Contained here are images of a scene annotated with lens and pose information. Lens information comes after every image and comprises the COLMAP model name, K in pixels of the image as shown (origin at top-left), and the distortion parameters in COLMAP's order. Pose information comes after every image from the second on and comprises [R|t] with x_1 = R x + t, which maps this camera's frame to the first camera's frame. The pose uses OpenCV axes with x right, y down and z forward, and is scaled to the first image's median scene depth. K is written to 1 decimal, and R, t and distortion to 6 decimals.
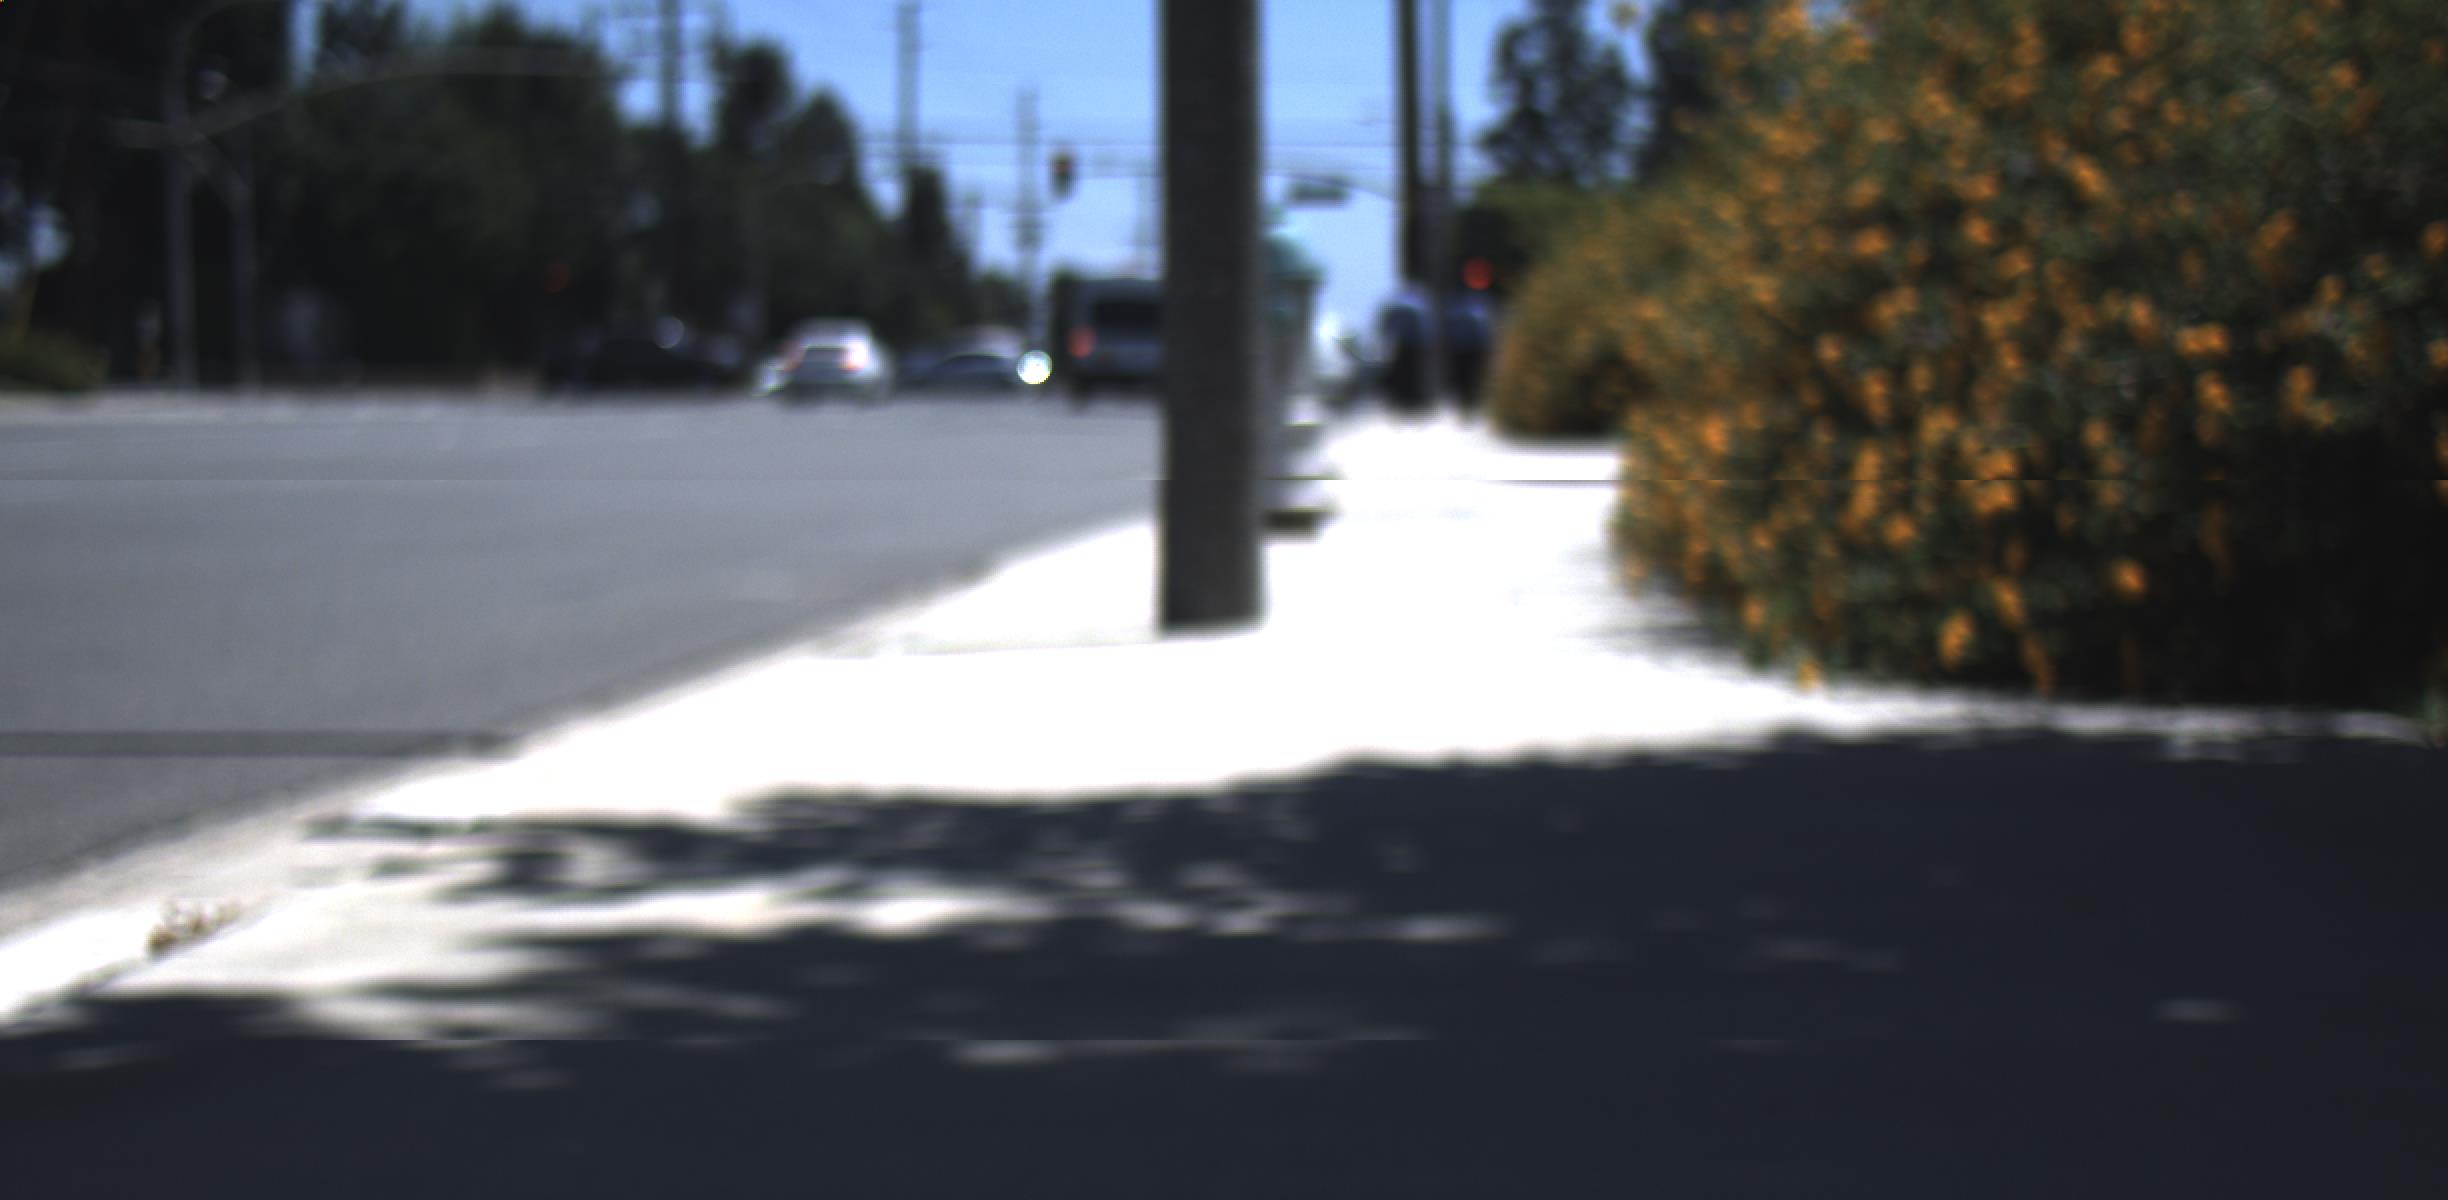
lens RADIAL K [[4473.6, 0, 1186.3], [0, 4473.6, 681.2], [0, 0, 1]] dist [-0.003996, 0.429578]
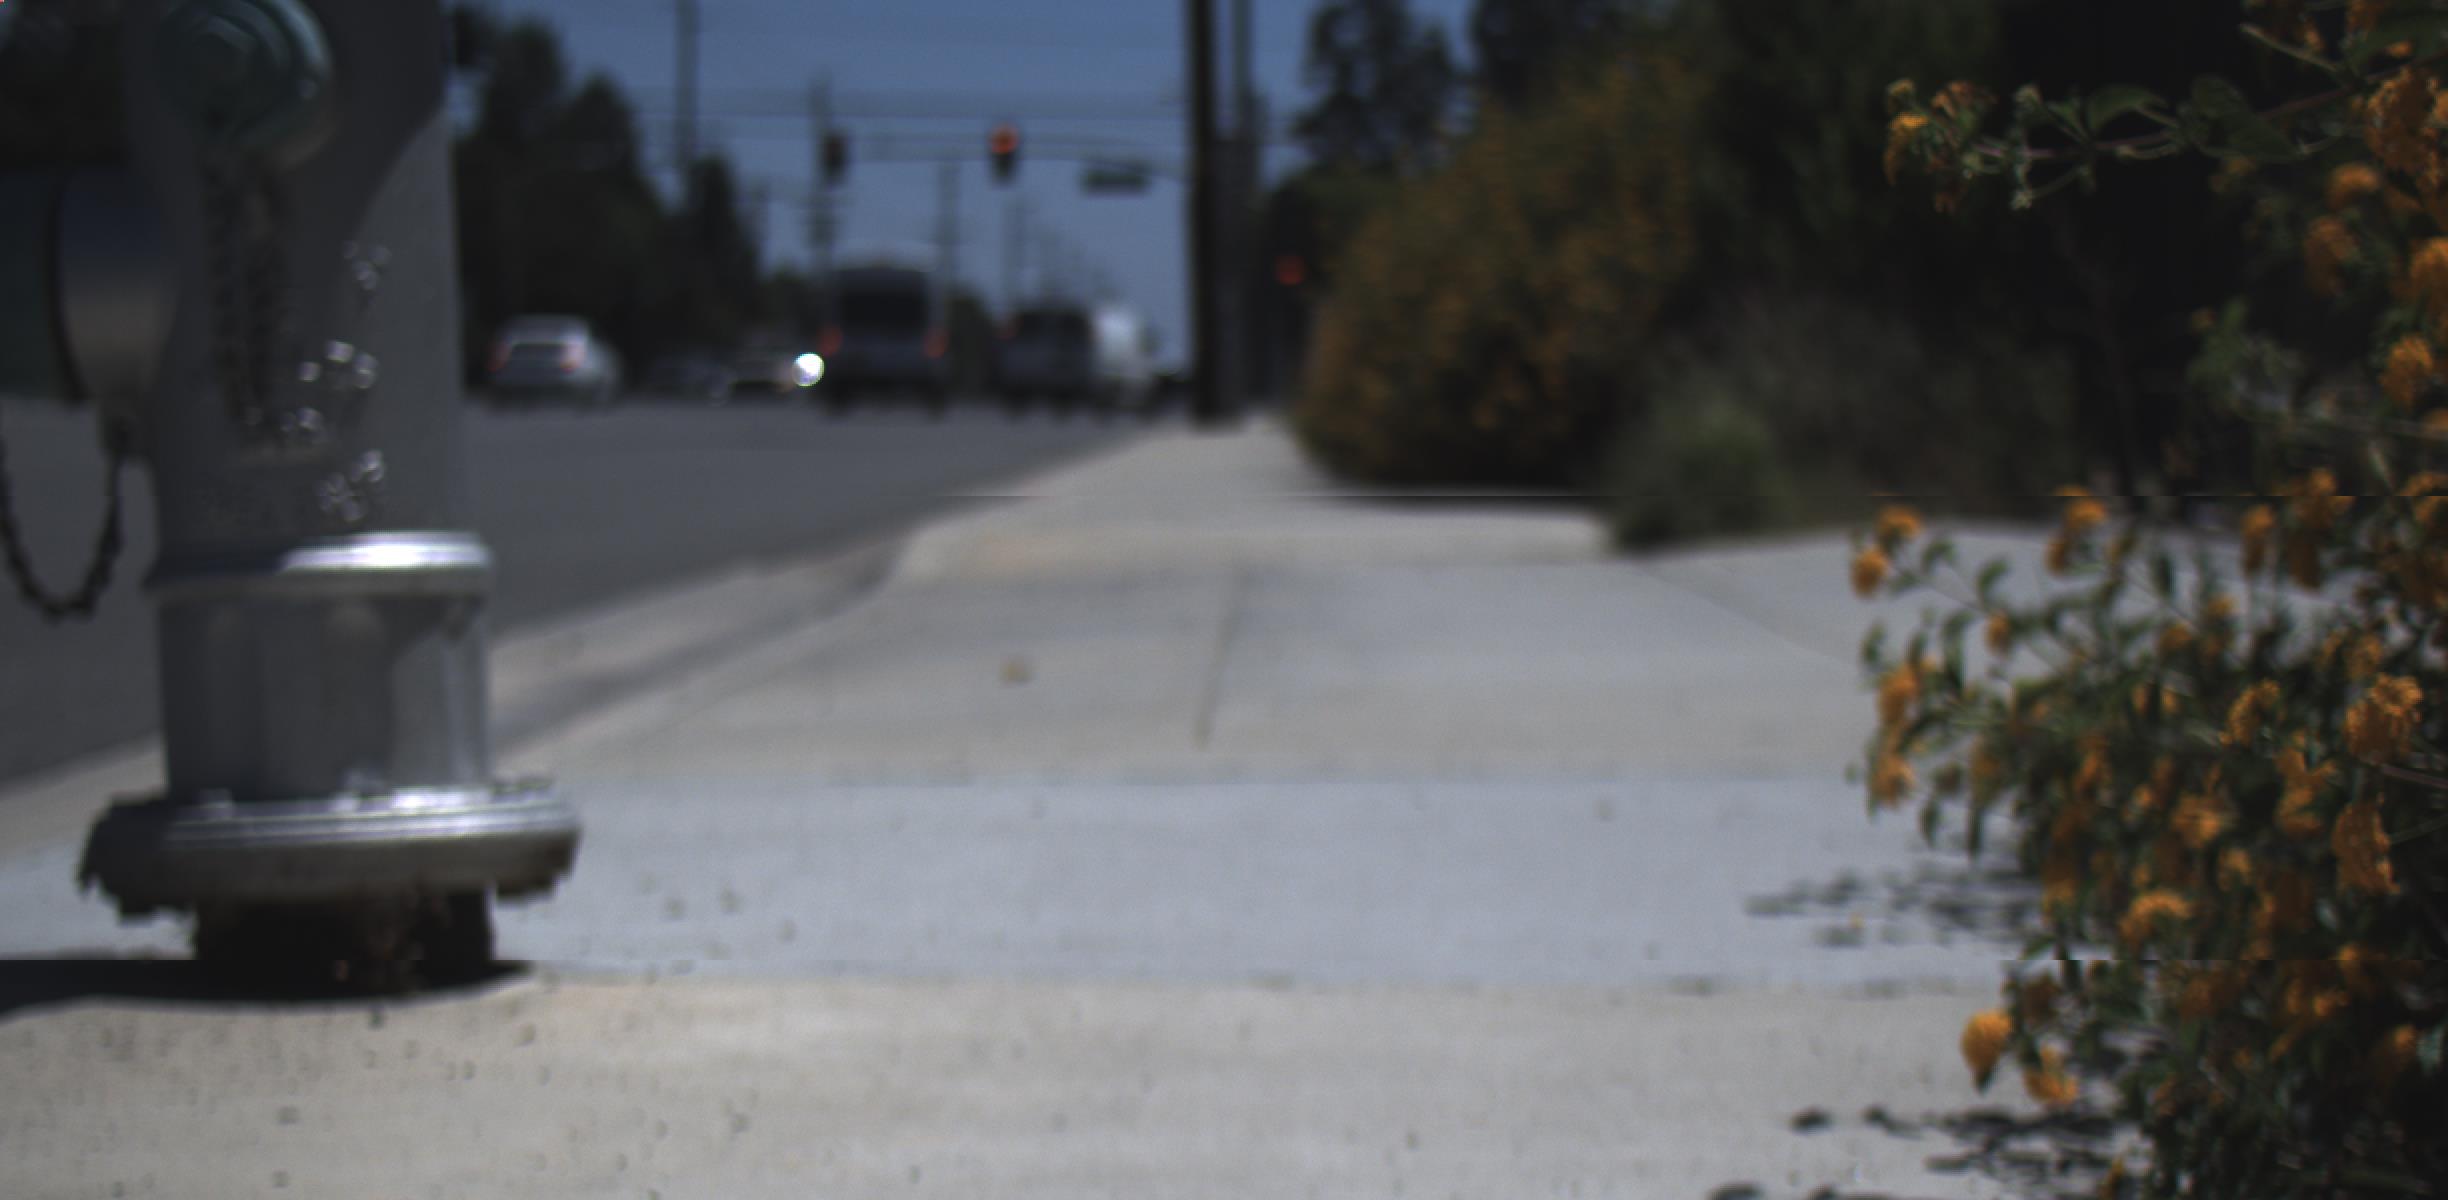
lens RADIAL K [[4473.6, 0, 1186.3], [0, 4473.6, 681.2], [0, 0, 1]] dist [-0.003996, 0.429578]
pose [[0.999136, 0.002414, 0.041501, 0.005511], [-0.002377, 0.999997, -0.000955, -0.005286], [-0.041504, 0.000856, 0.999138, 0.077656]]
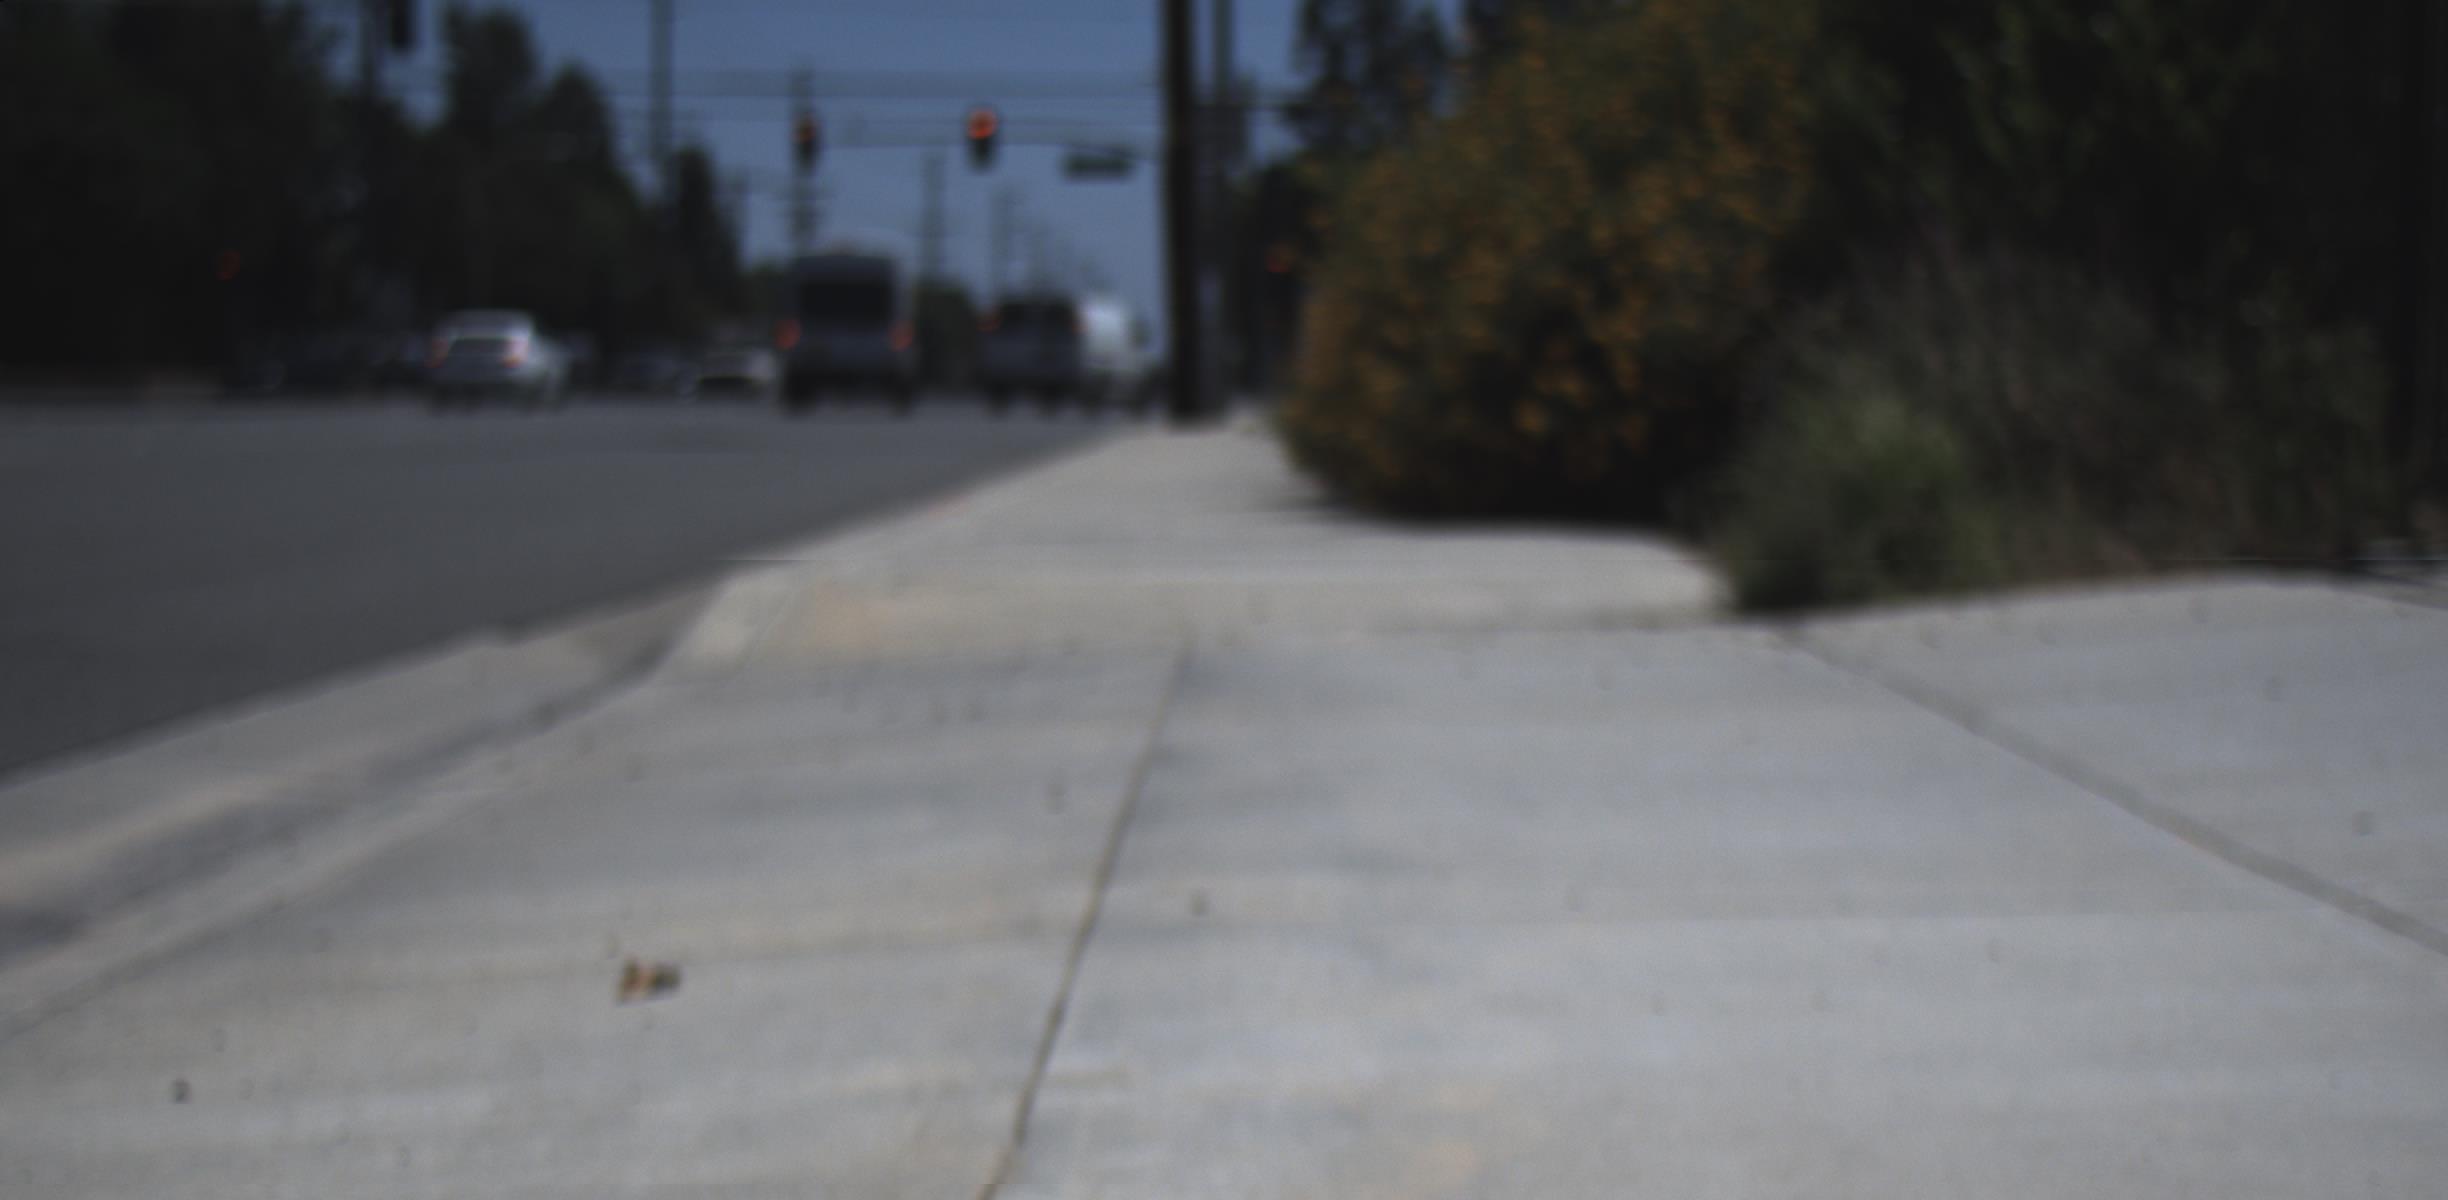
lens RADIAL K [[4473.6, 0, 1186.3], [0, 4473.6, 681.2], [0, 0, 1]] dist [-0.003996, 0.429578]
pose [[0.999078, -0.006000, 0.042519, 0.007836], [0.005972, 0.999982, 0.000804, -0.007449], [-0.042523, -0.000550, 0.999095, 0.109044]]
